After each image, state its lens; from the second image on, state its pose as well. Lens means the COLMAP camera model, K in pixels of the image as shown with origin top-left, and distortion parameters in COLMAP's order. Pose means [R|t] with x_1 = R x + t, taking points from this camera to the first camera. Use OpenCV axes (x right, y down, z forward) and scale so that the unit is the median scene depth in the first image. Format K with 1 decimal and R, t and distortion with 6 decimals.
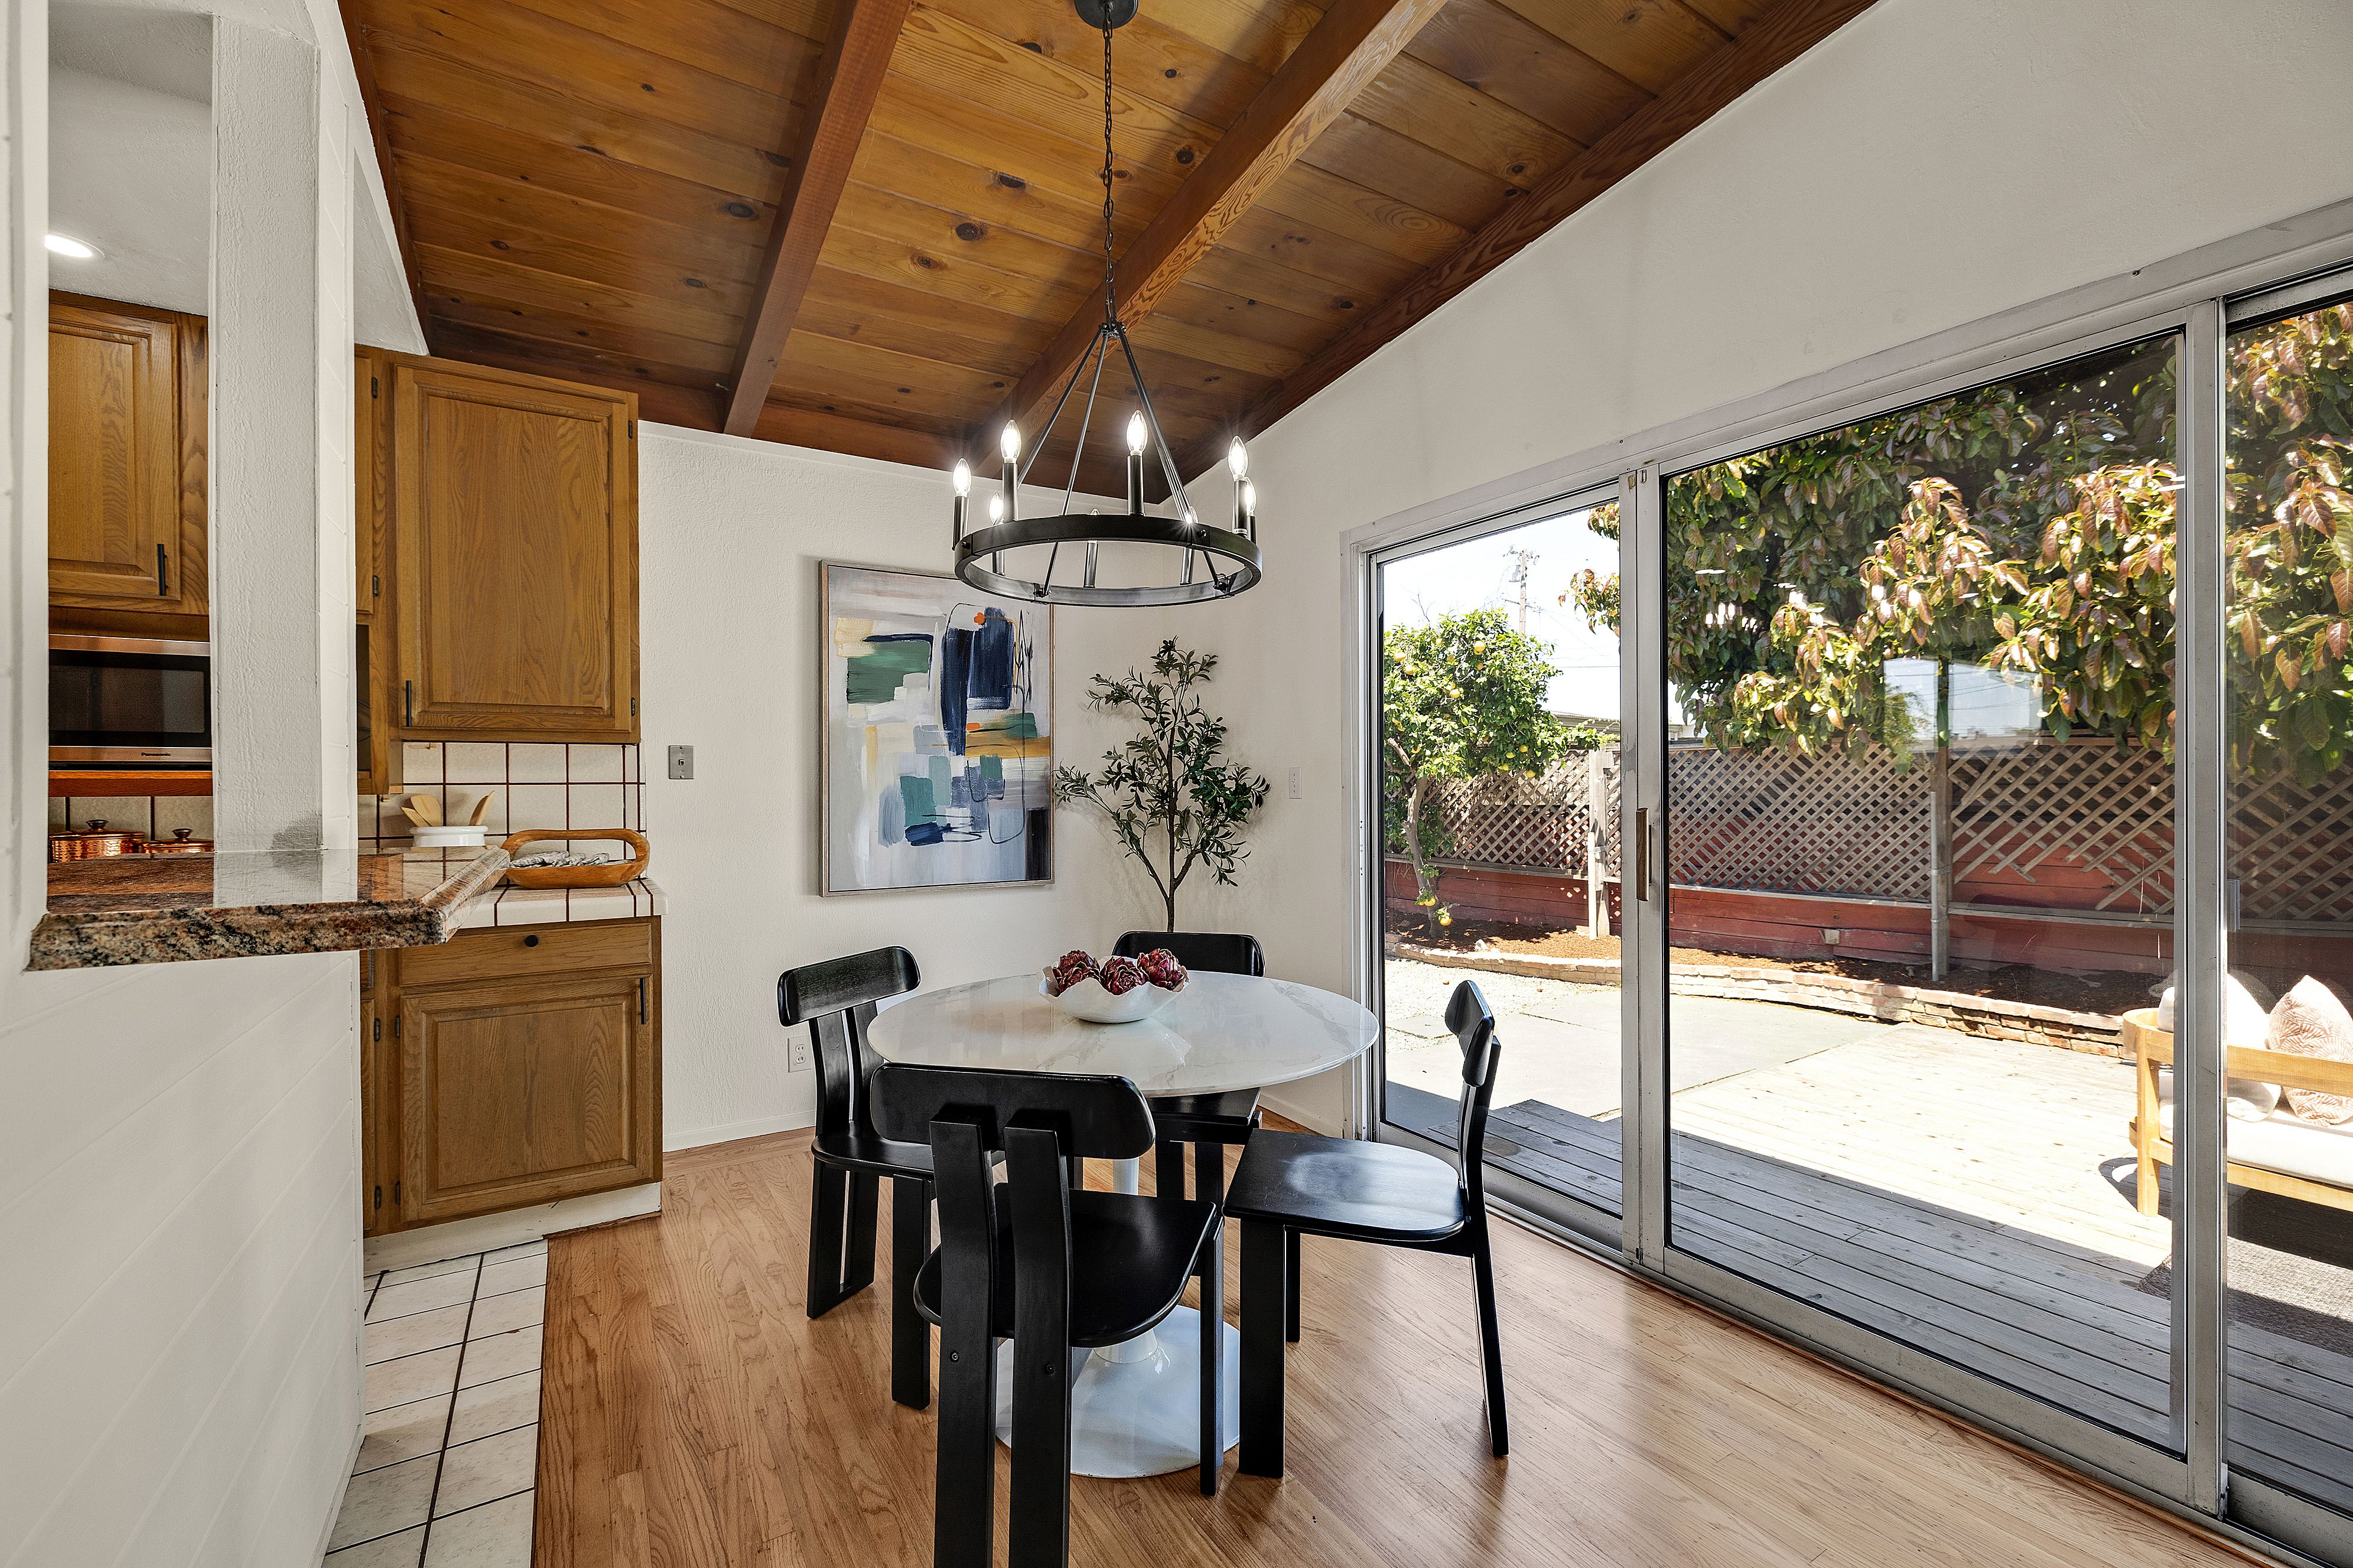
lens RADIAL K [[980.0, 0, 1173.9], [0, 980.0, 786.6], [0, 0, 1]] dist [-0.001166, 0.000433]
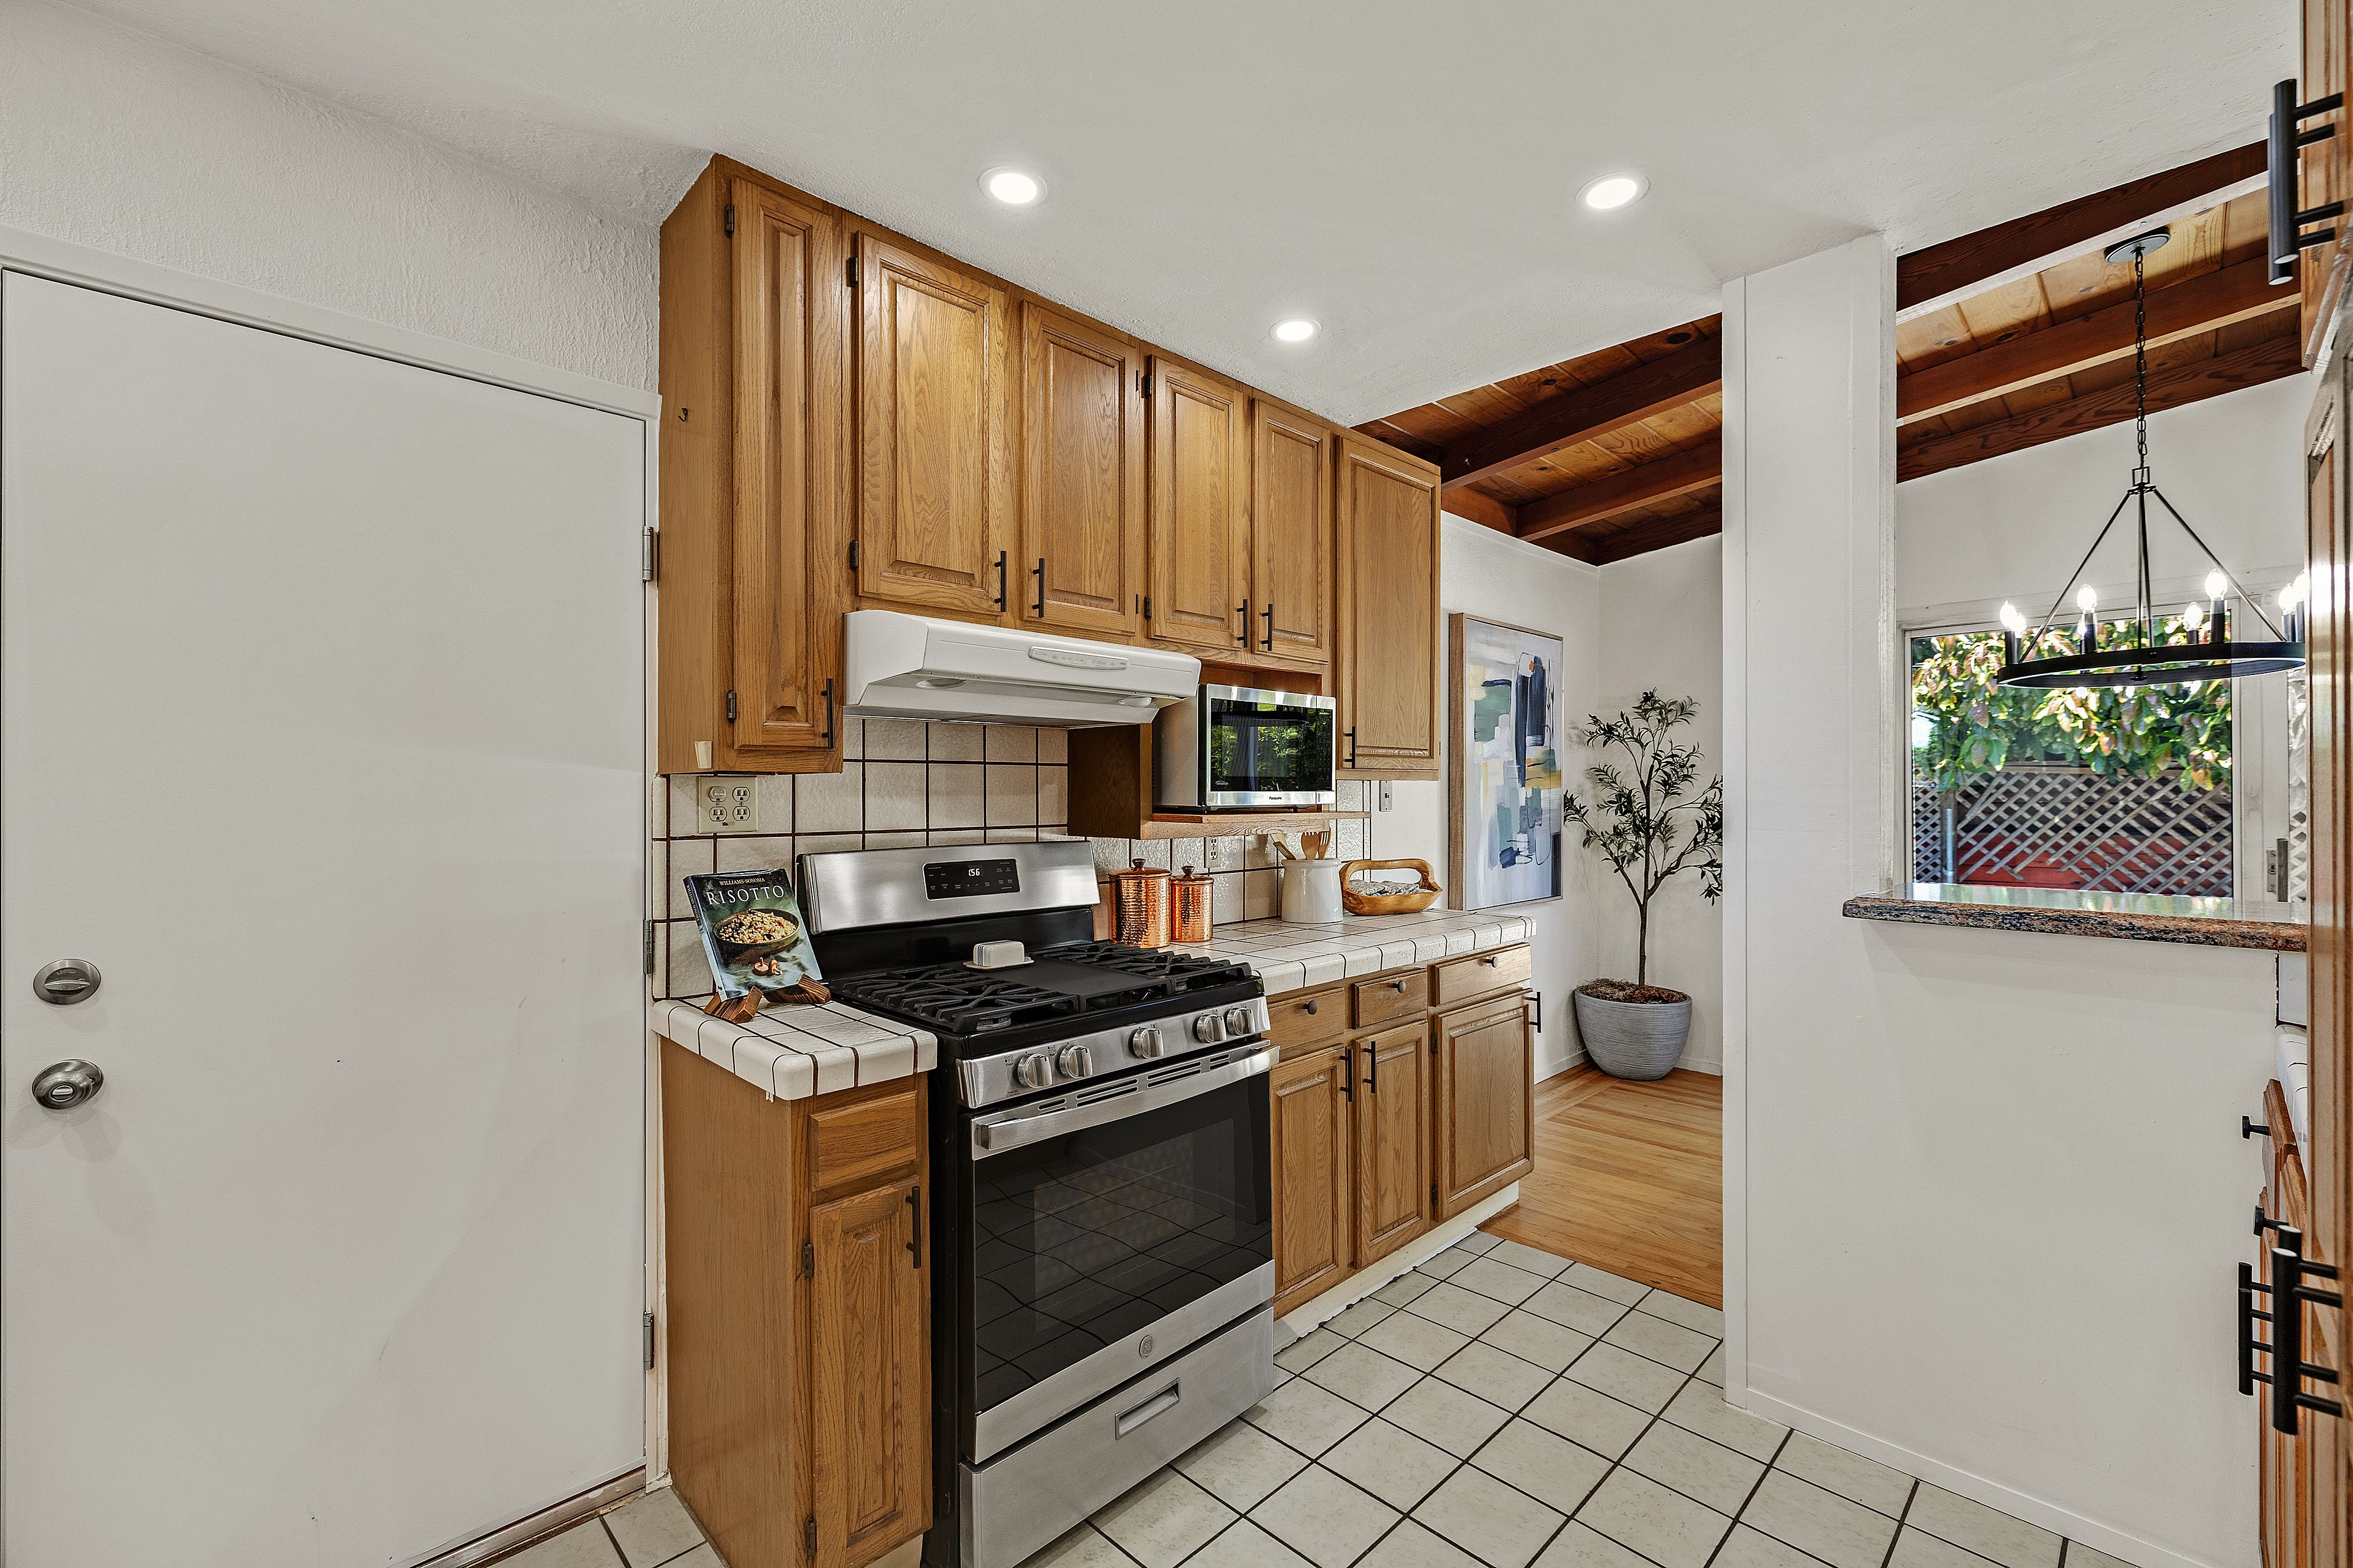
lens RADIAL K [[980.0, 0, 1168.8], [0, 980.0, 784.5], [0, 0, 1]] dist [-0.001166, 0.000433]
pose [[0.976702, 0.004392, 0.214556, -0.476706], [-0.002787, 0.999966, -0.007785, -0.013840], [-0.214583, 0.007006, 0.976681, -0.006919]]
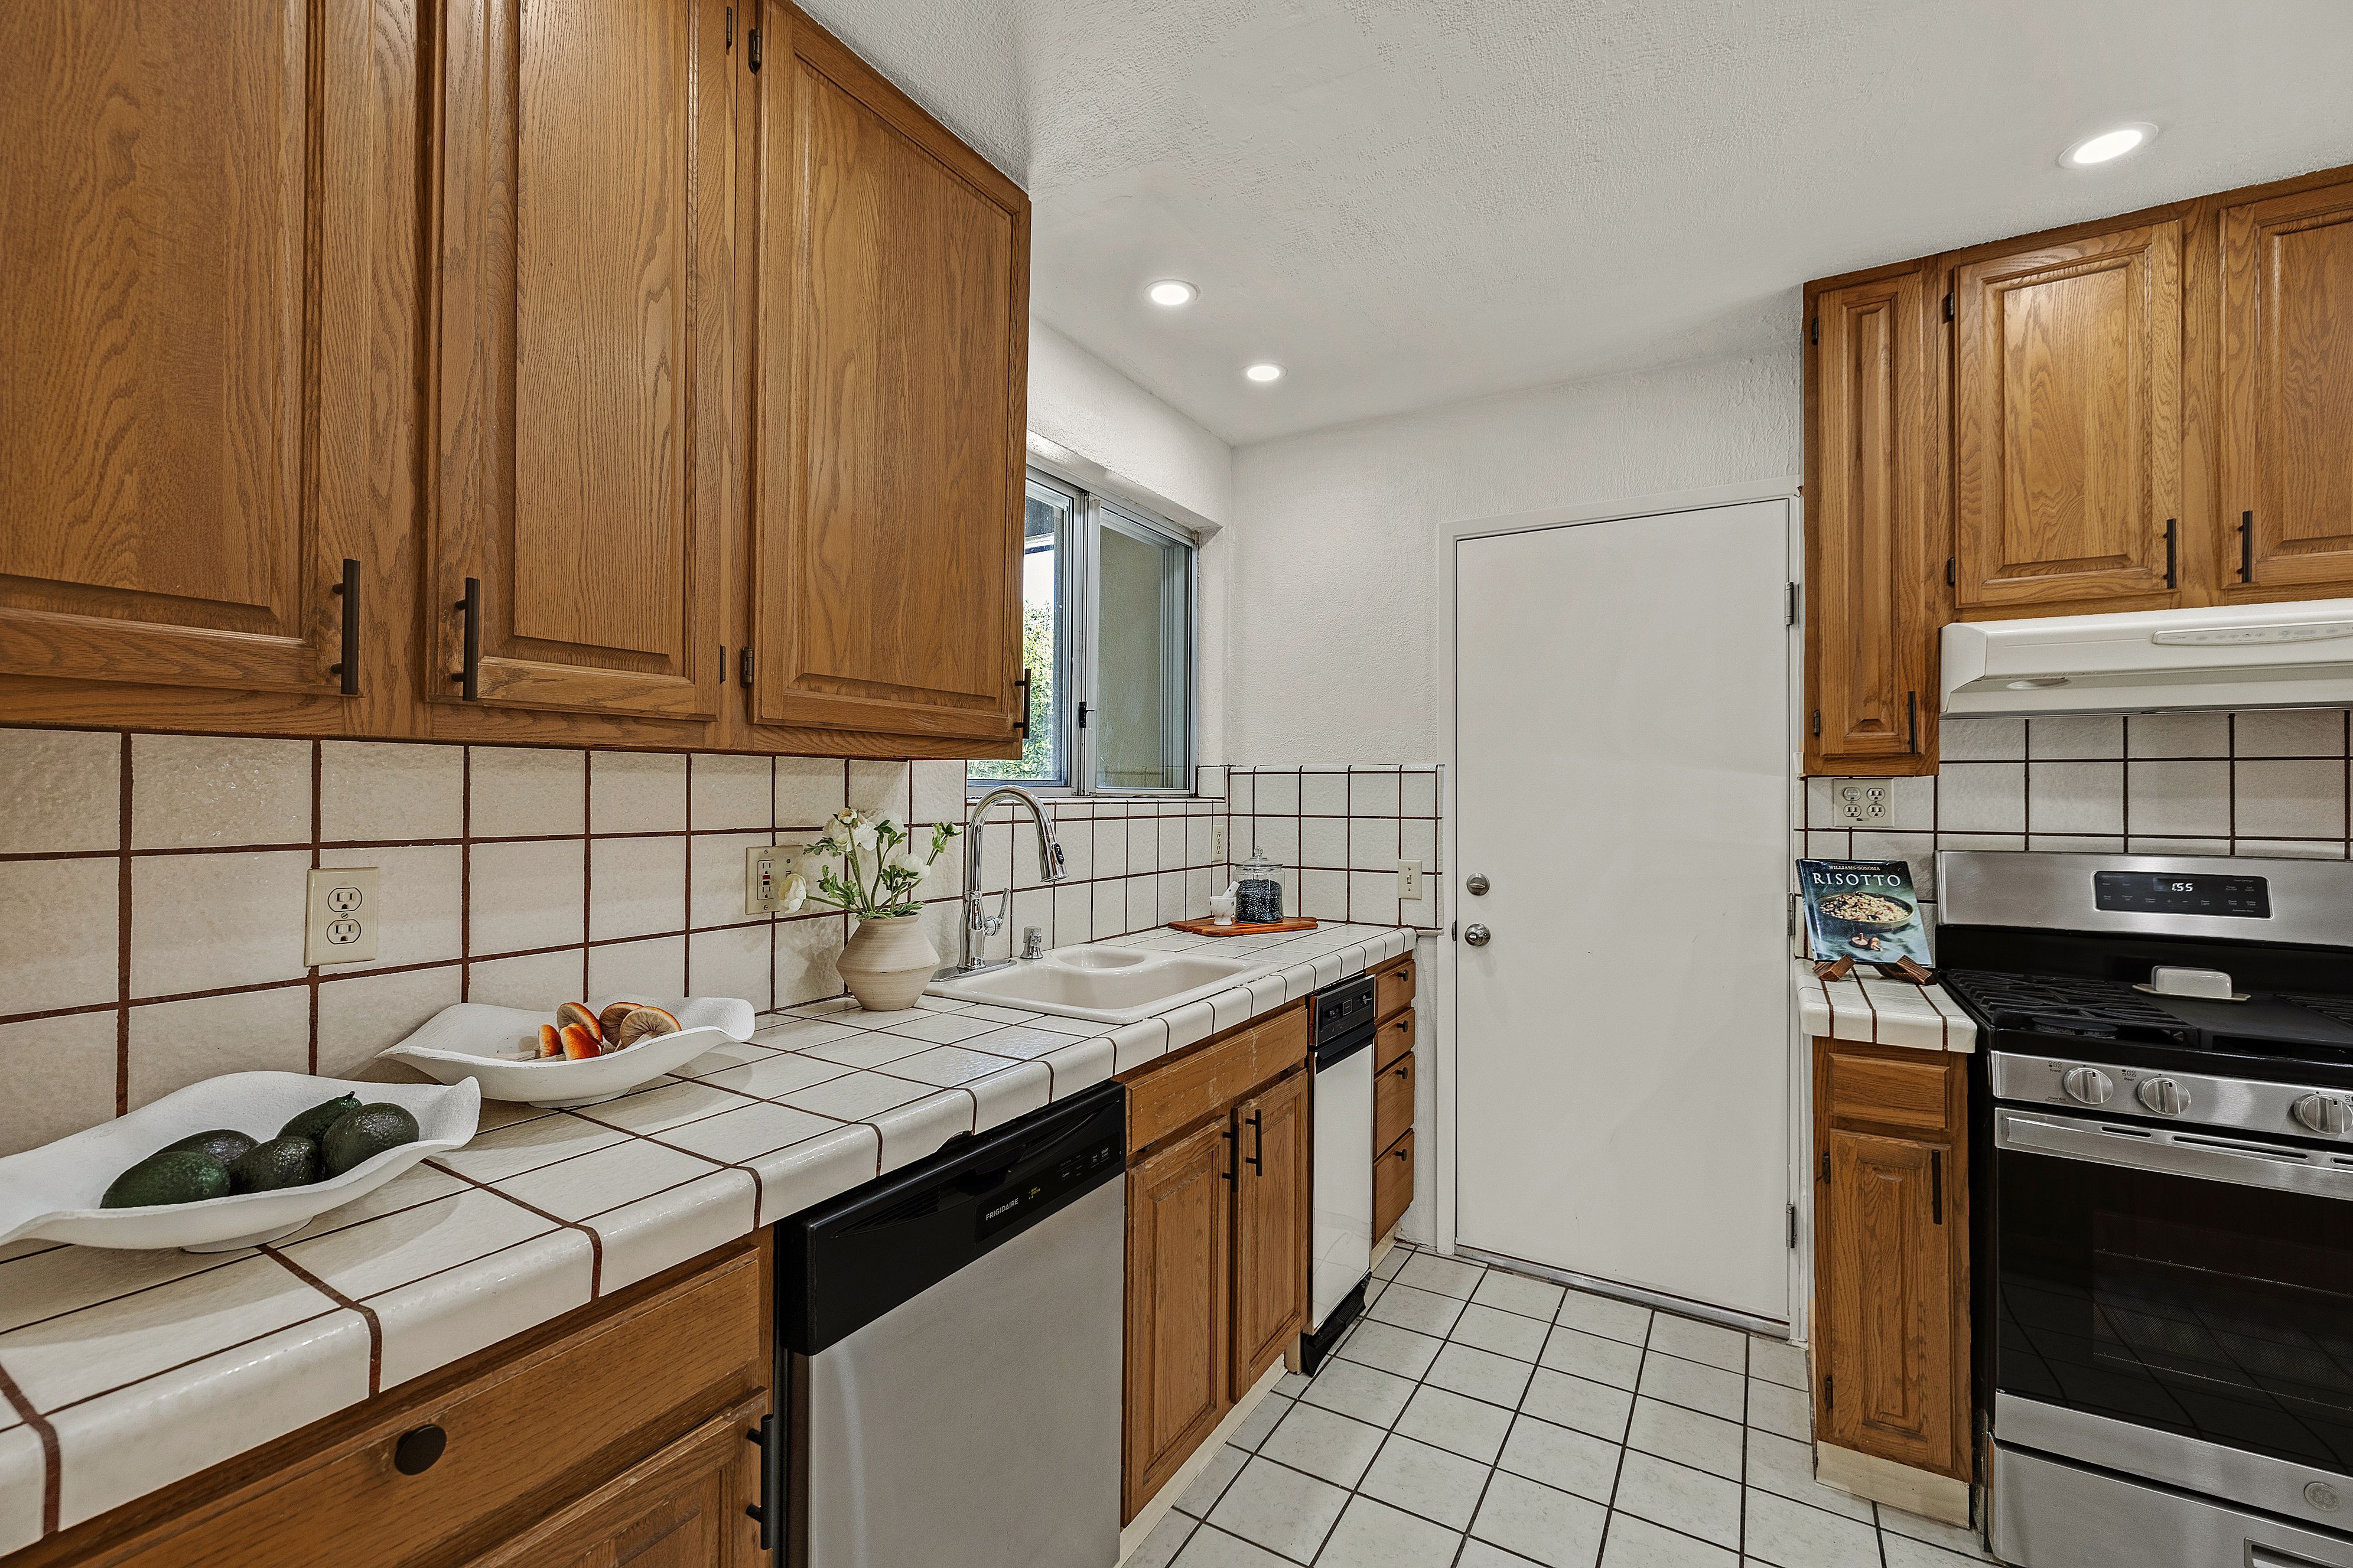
lens RADIAL K [[980.0, 0, 1174.4], [0, 980.0, 785.7], [0, 0, 1]] dist [-0.001166, 0.000433]
pose [[0.460418, 0.002825, -0.887698, -0.348923], [-0.007988, 0.999968, -0.000961, -0.013624], [0.887666, 0.007534, 0.460426, -0.062334]]
